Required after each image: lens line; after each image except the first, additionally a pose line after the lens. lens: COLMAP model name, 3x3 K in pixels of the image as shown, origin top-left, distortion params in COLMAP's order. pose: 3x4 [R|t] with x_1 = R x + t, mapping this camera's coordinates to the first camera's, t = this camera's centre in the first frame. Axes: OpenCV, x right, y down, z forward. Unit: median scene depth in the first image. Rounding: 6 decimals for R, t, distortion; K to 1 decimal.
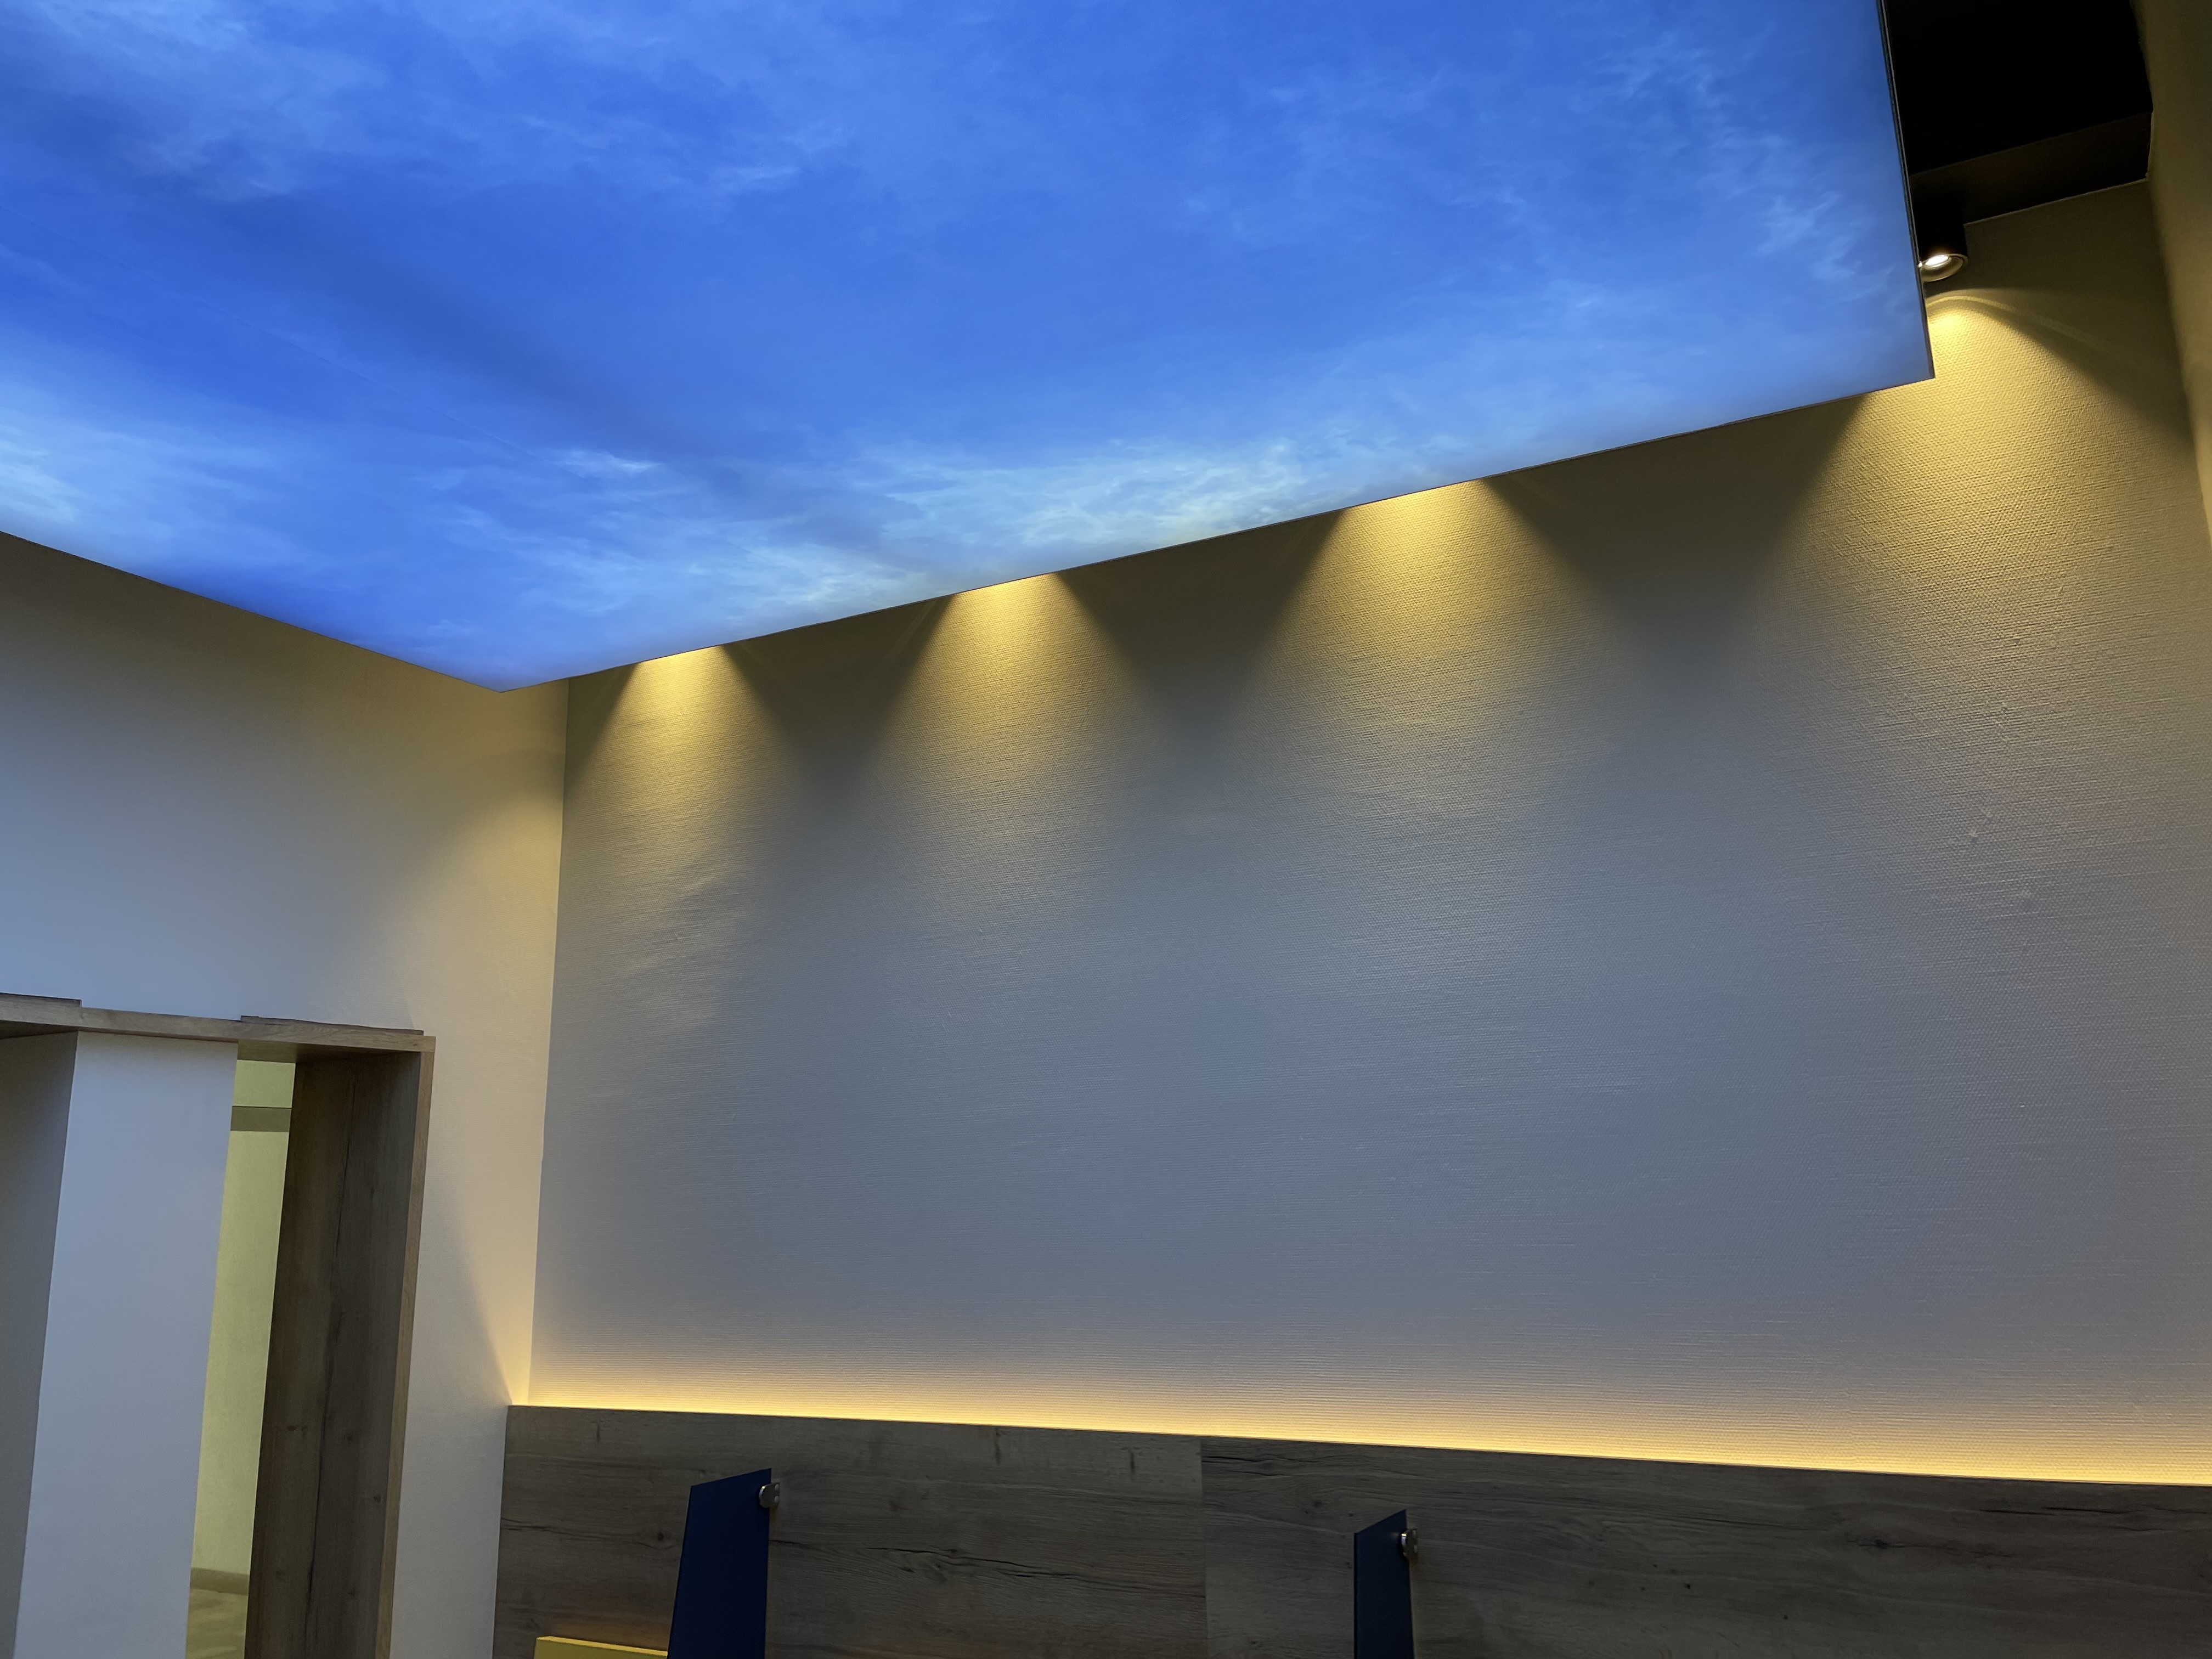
lens RADIAL K [[1690.8, 0, 1117.2], [0, 1690.8, 829.8], [0, 0, 1]] dist [0.066940, -0.035274]
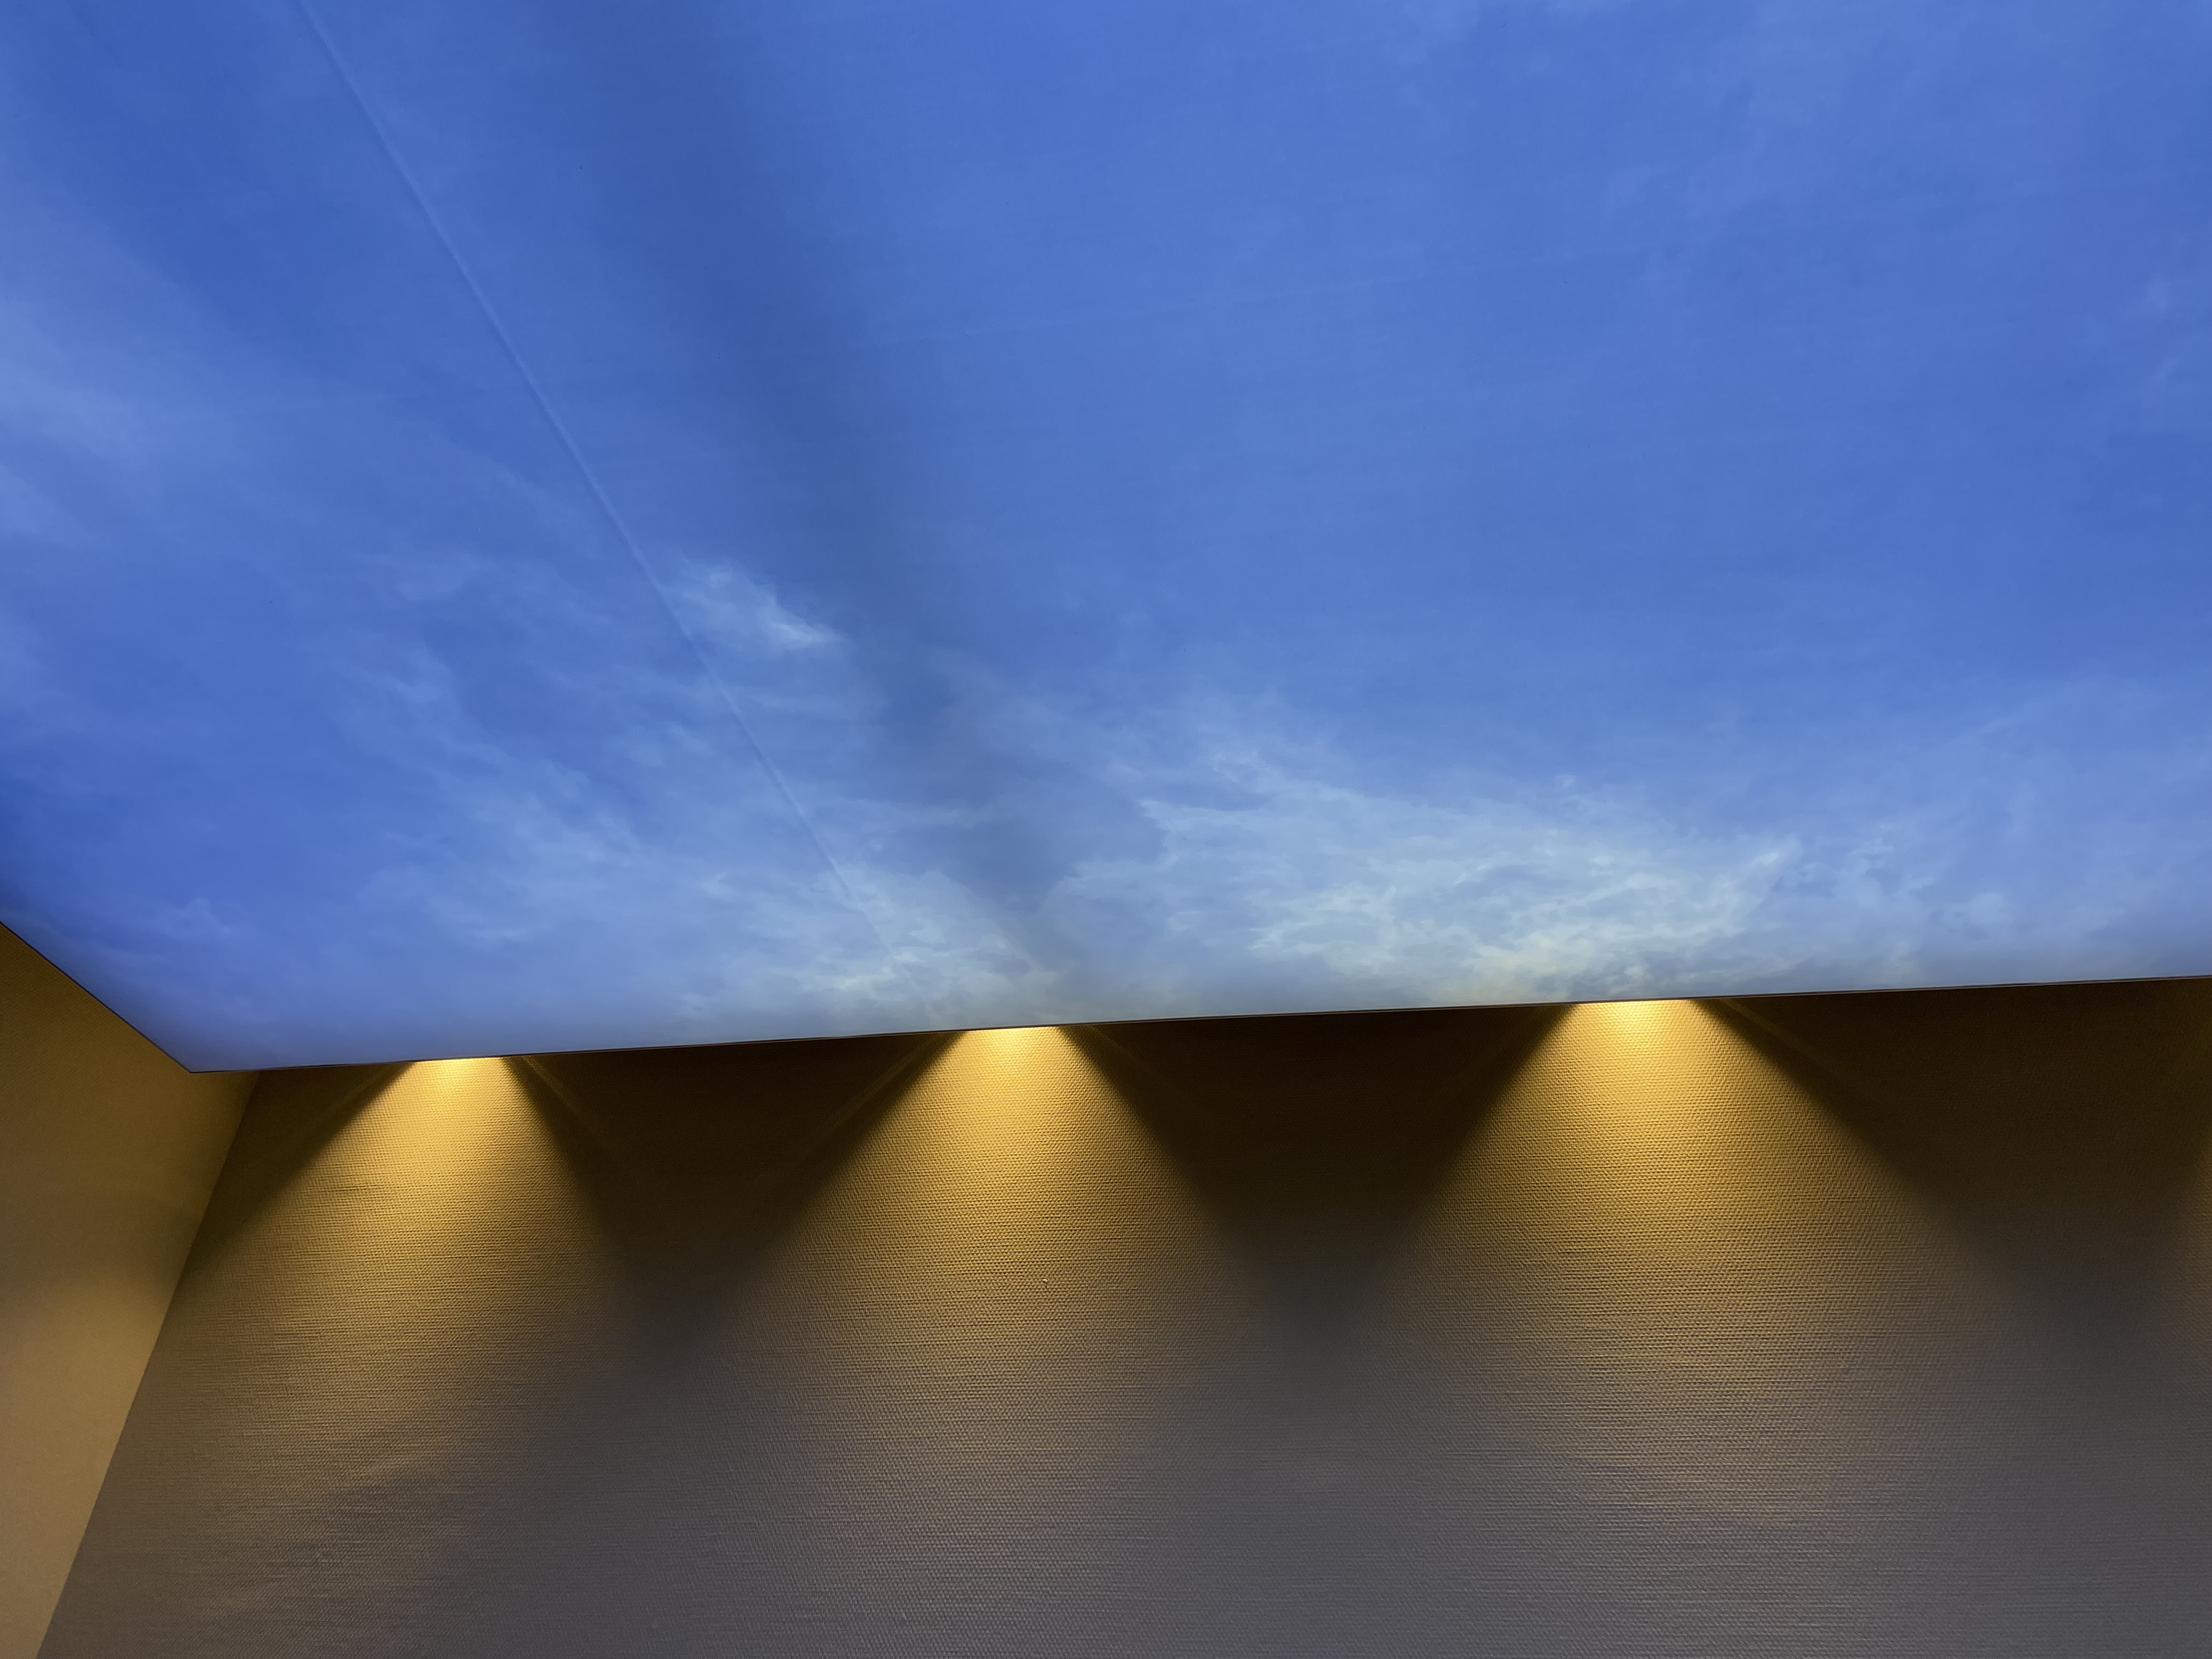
lens RADIAL K [[1690.8, 0, 1096.3], [0, 1690.8, 816.2], [0, 0, 1]] dist [0.066940, -0.035274]
pose [[0.951529, 0.232612, 0.201208, -0.252840], [-0.132500, 0.900420, -0.414352, 0.059361], [-0.277556, 0.367608, 0.887596, 0.427395]]
